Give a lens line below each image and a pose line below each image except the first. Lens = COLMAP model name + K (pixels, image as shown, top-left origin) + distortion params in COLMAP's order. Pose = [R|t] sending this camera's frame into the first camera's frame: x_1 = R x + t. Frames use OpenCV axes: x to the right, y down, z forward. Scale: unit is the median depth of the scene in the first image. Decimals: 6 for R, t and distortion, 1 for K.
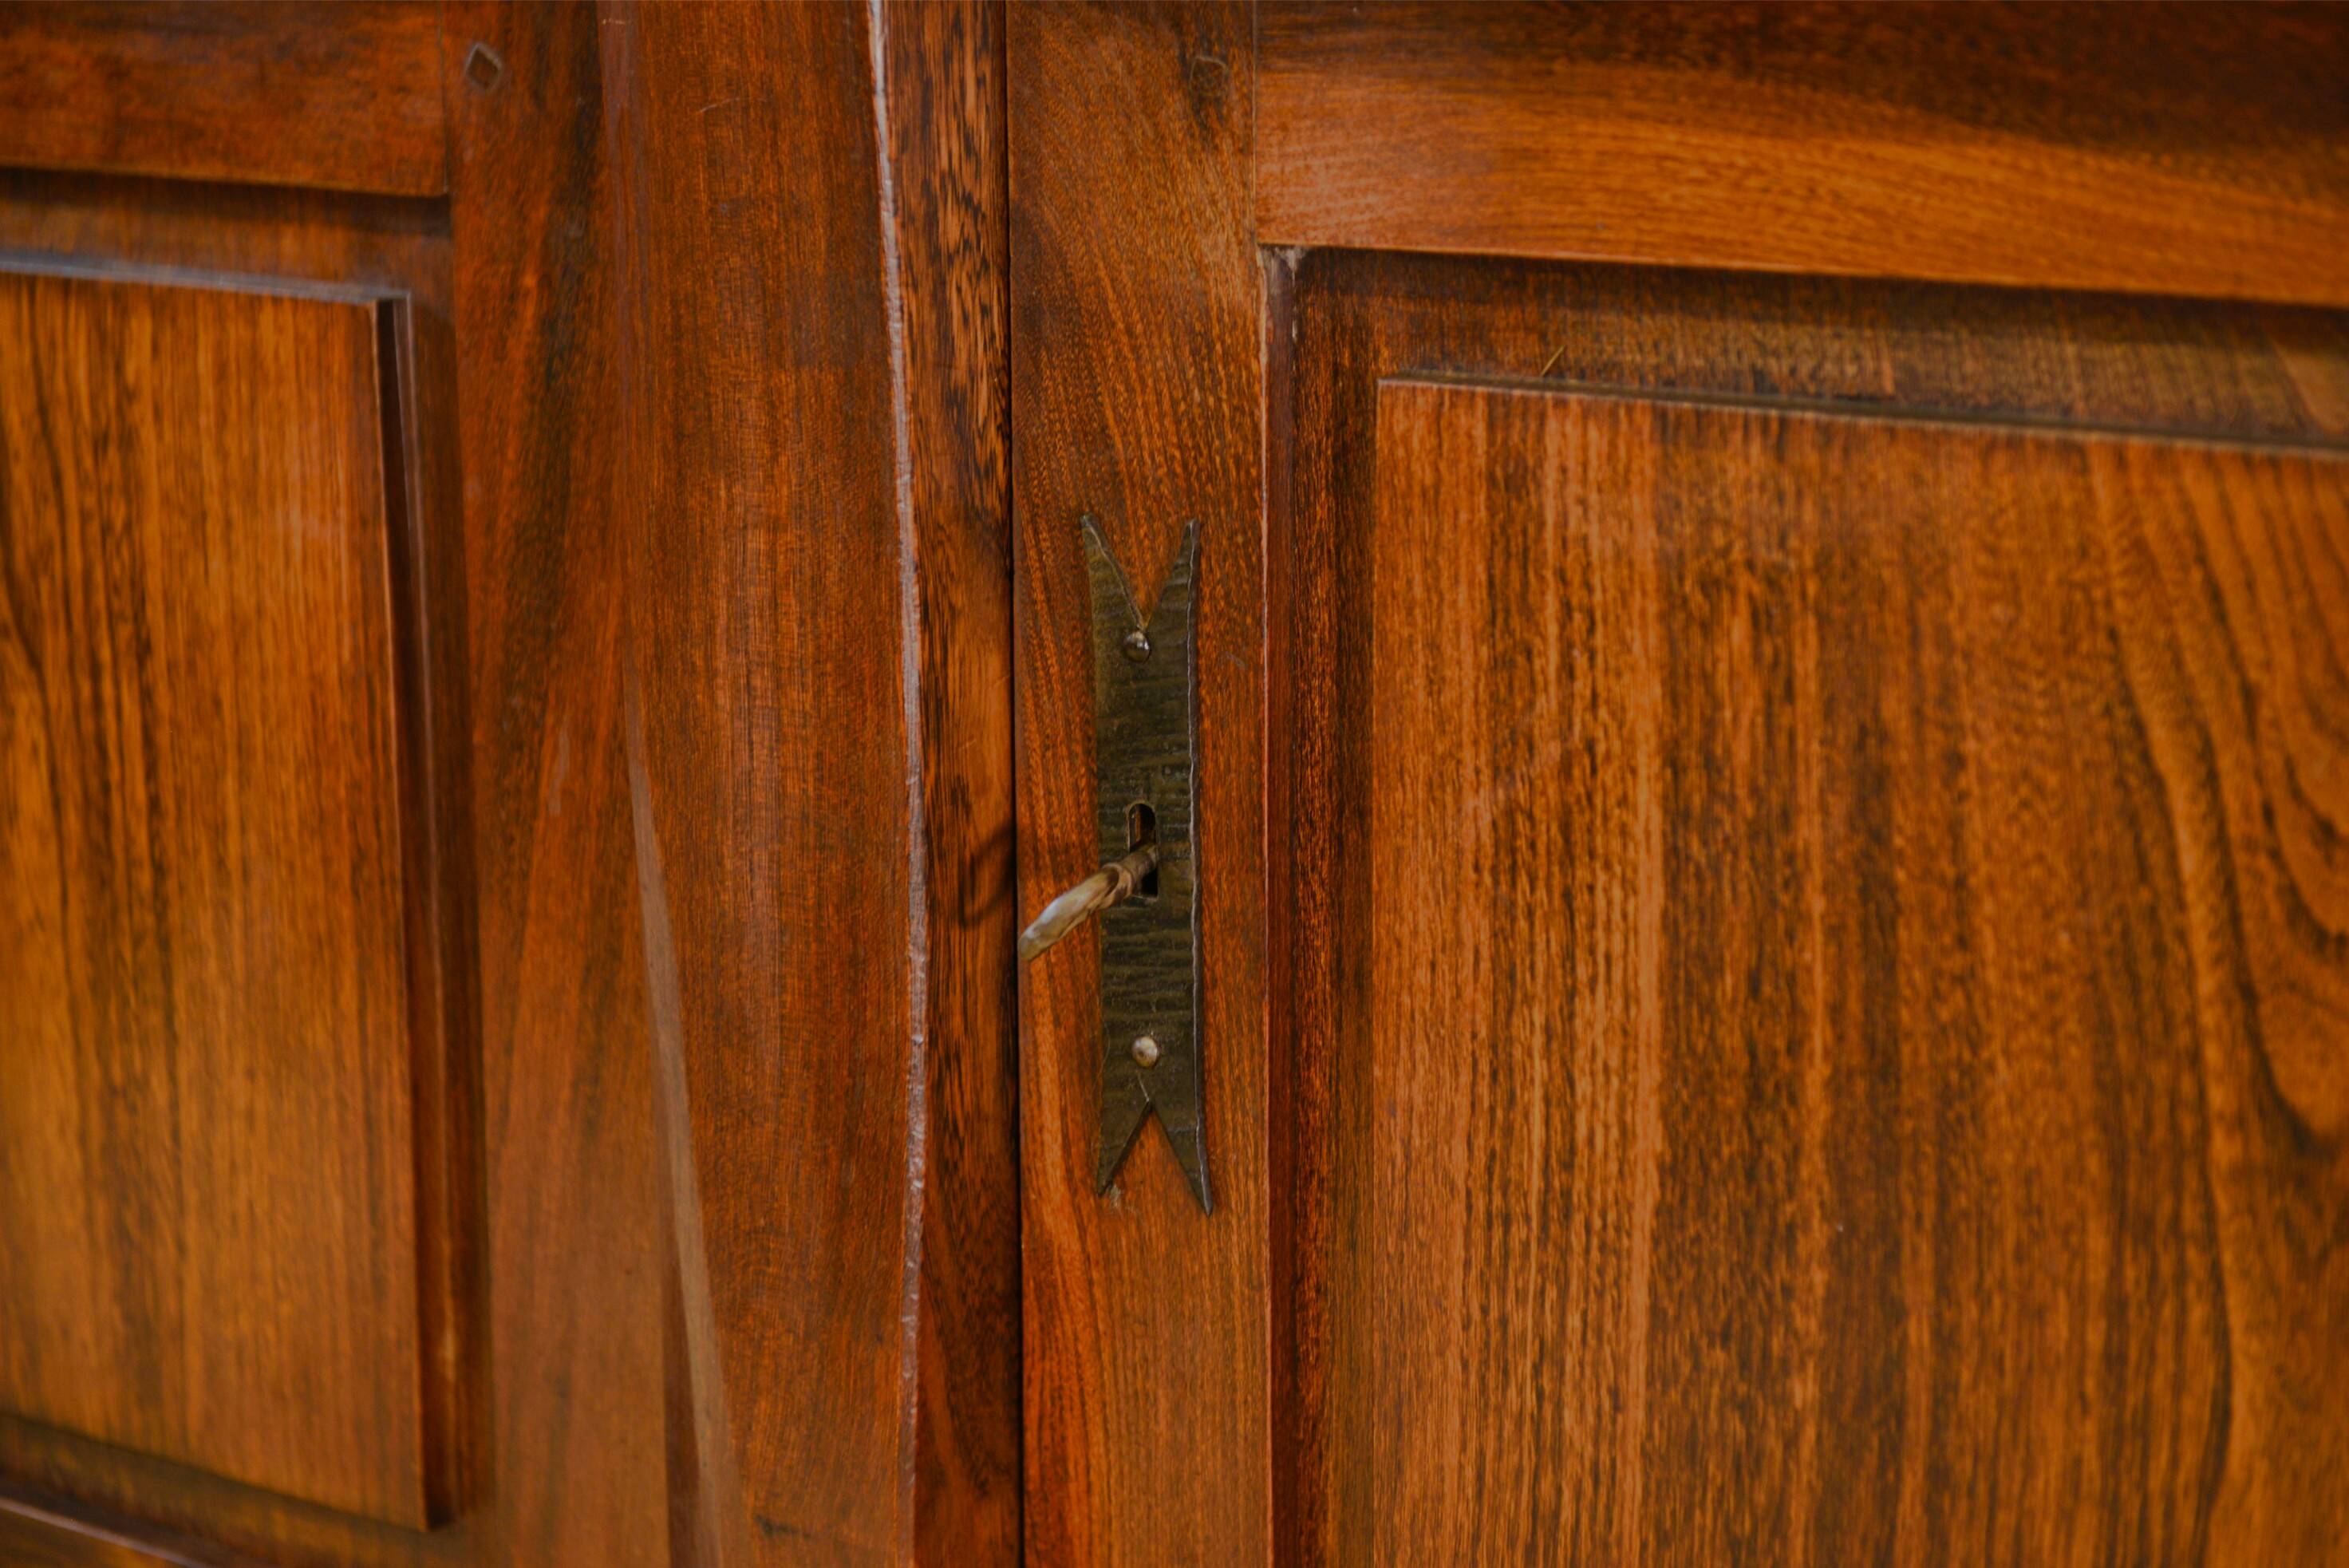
lens RADIAL K [[4455.4, 0, 1187.0], [0, 4455.4, 776.5], [0, 0, 1]] dist [0.100117, 0.000000]
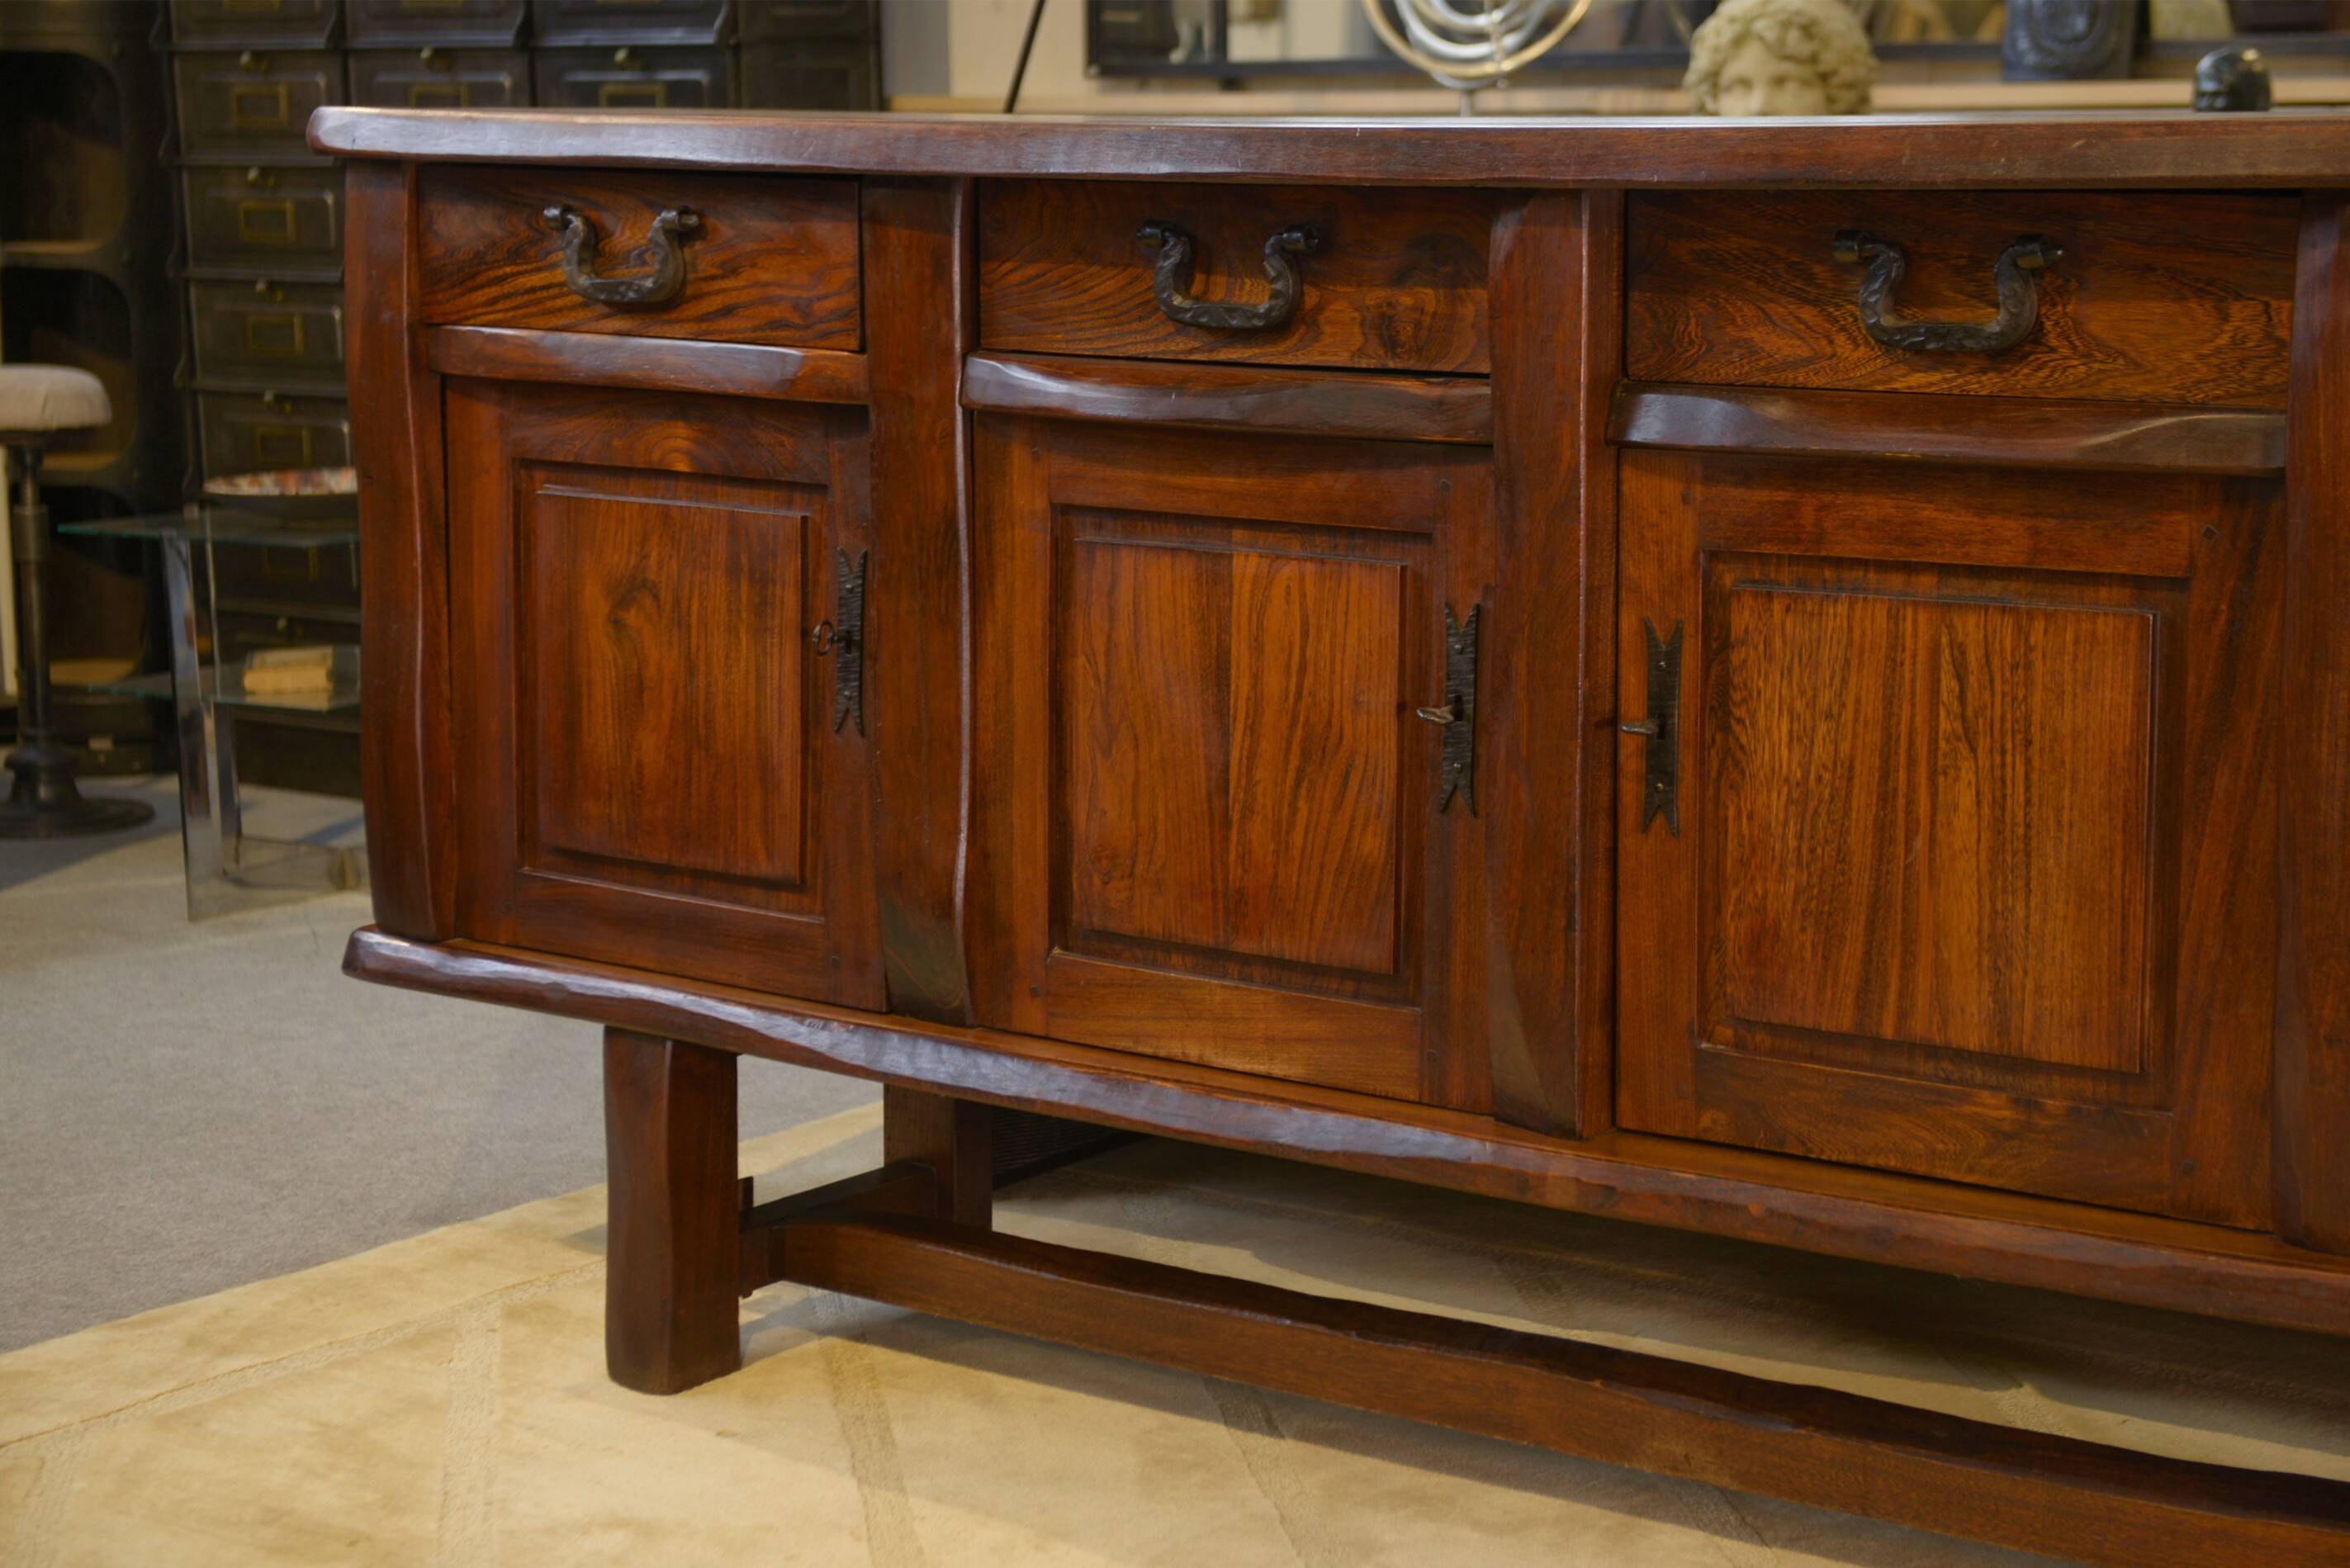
lens RADIAL K [[4280.6, 0, 1178.3], [0, 4280.6, 780.9], [0, 0, 1]] dist [0.126031, 0.000000]
pose [[0.999566, 0.001201, -0.029418, -0.800752], [-0.003150, 0.997794, -0.066305, 0.200536], [0.029273, 0.066369, 0.997366, -1.909748]]
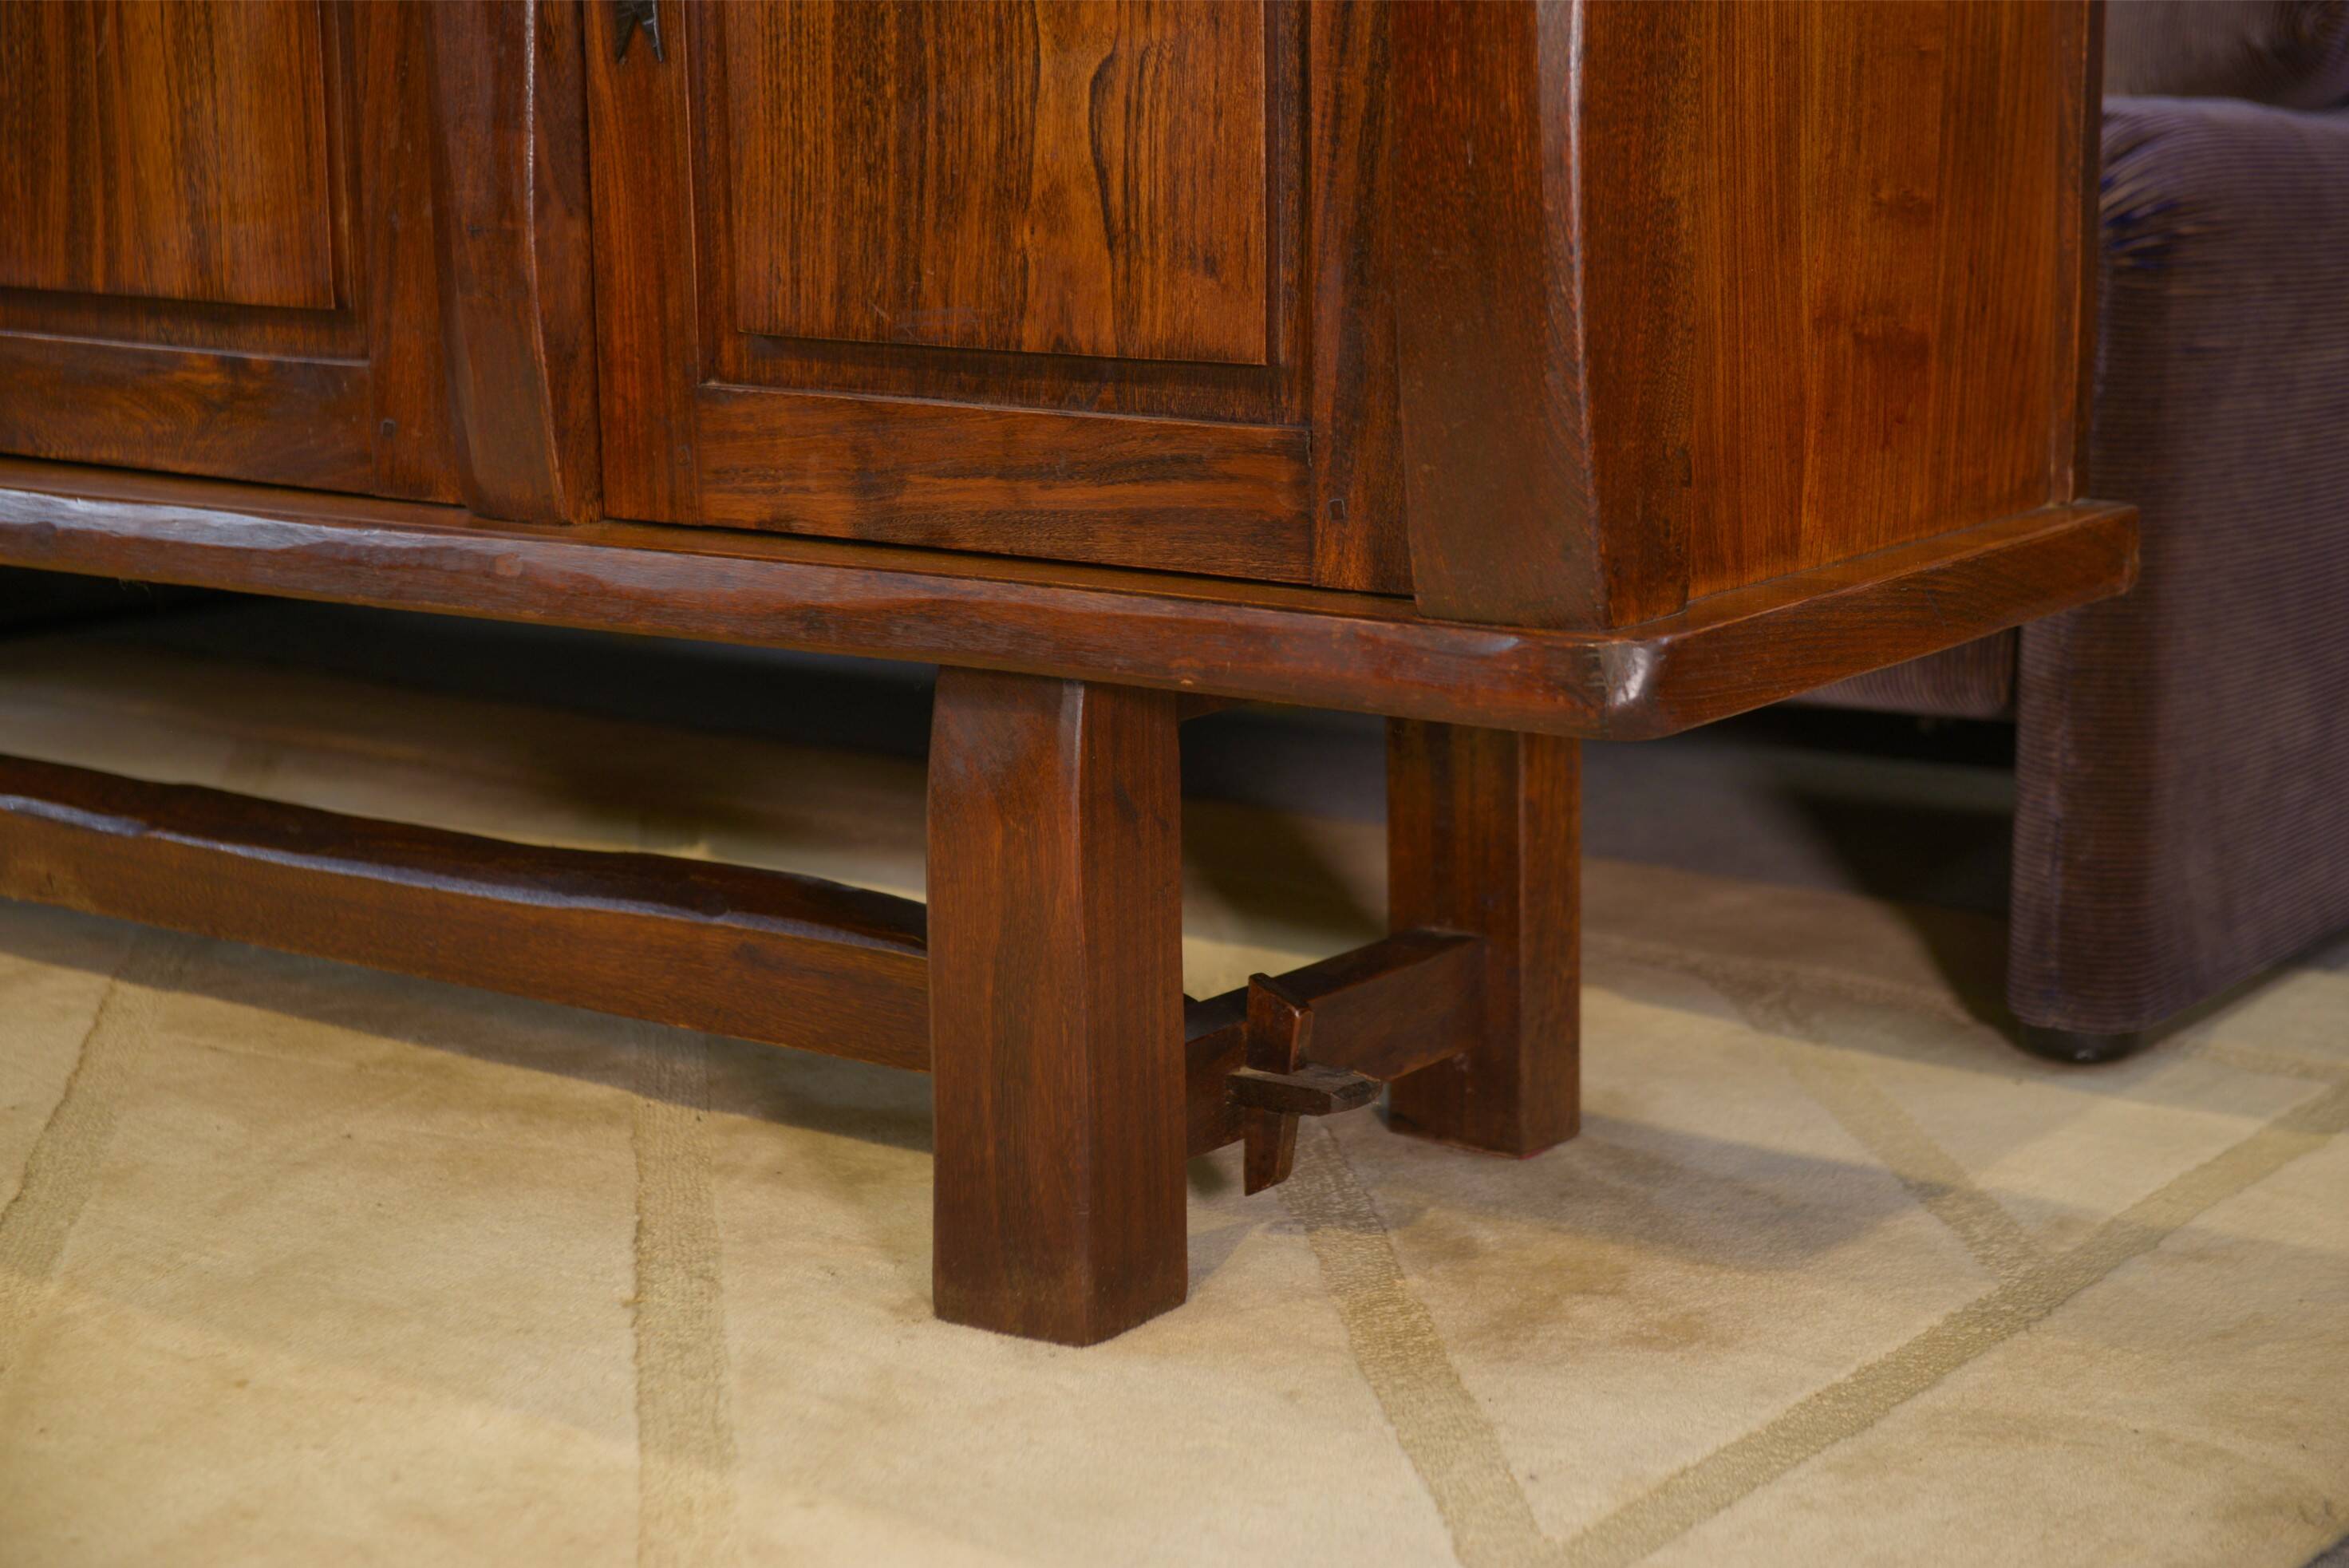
lens RADIAL K [[4133.0, 0, 1182.3], [0, 4133.0, 771.7], [0, 0, 1]] dist [0.116502, 0.000000]
pose [[0.999176, 0.004420, -0.040355, 0.355753], [-0.005527, 0.999610, -0.027364, 0.516982], [0.040218, 0.027564, 0.998811, -1.059269]]
